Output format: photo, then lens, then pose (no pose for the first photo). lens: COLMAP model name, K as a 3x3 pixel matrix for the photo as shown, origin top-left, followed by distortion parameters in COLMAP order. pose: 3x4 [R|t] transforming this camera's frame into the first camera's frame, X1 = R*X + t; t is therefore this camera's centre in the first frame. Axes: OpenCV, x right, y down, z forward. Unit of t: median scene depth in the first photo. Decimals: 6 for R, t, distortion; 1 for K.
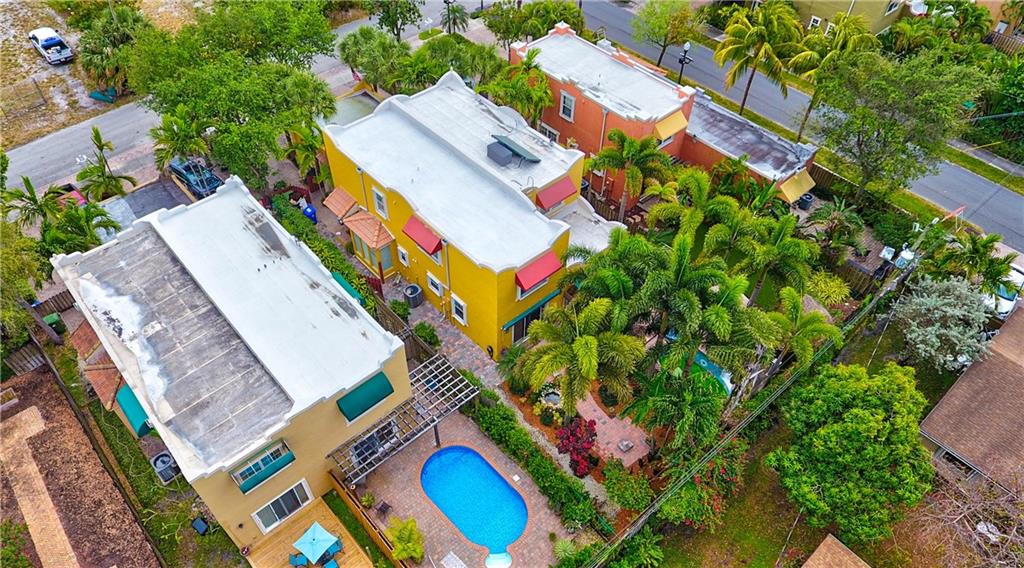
lens RADIAL K [[676.4, 0, 506.0], [0, 676.4, 284.6], [0, 0, 1]] dist [0.004467, 0.000734]
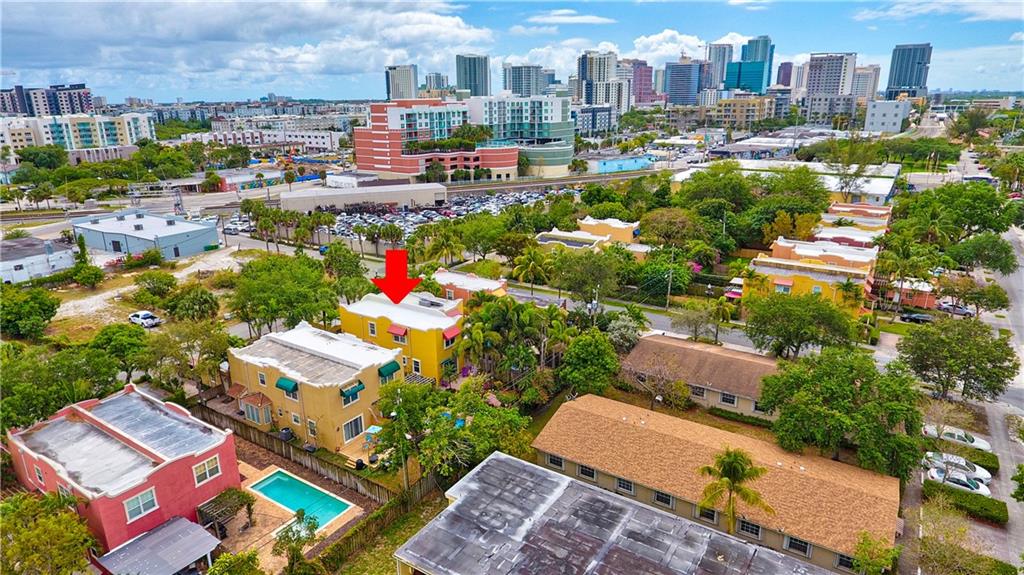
lens RADIAL K [[596.5, 0, 513.5], [0, 596.5, 287.3], [0, 0, 1]] dist [0.003148, 0.000968]
pose [[0.963785, -0.100802, 0.246897, -0.210395], [0.210328, 0.856502, -0.471346, 0.755432], [-0.163955, 0.506205, 0.846685, -0.736383]]
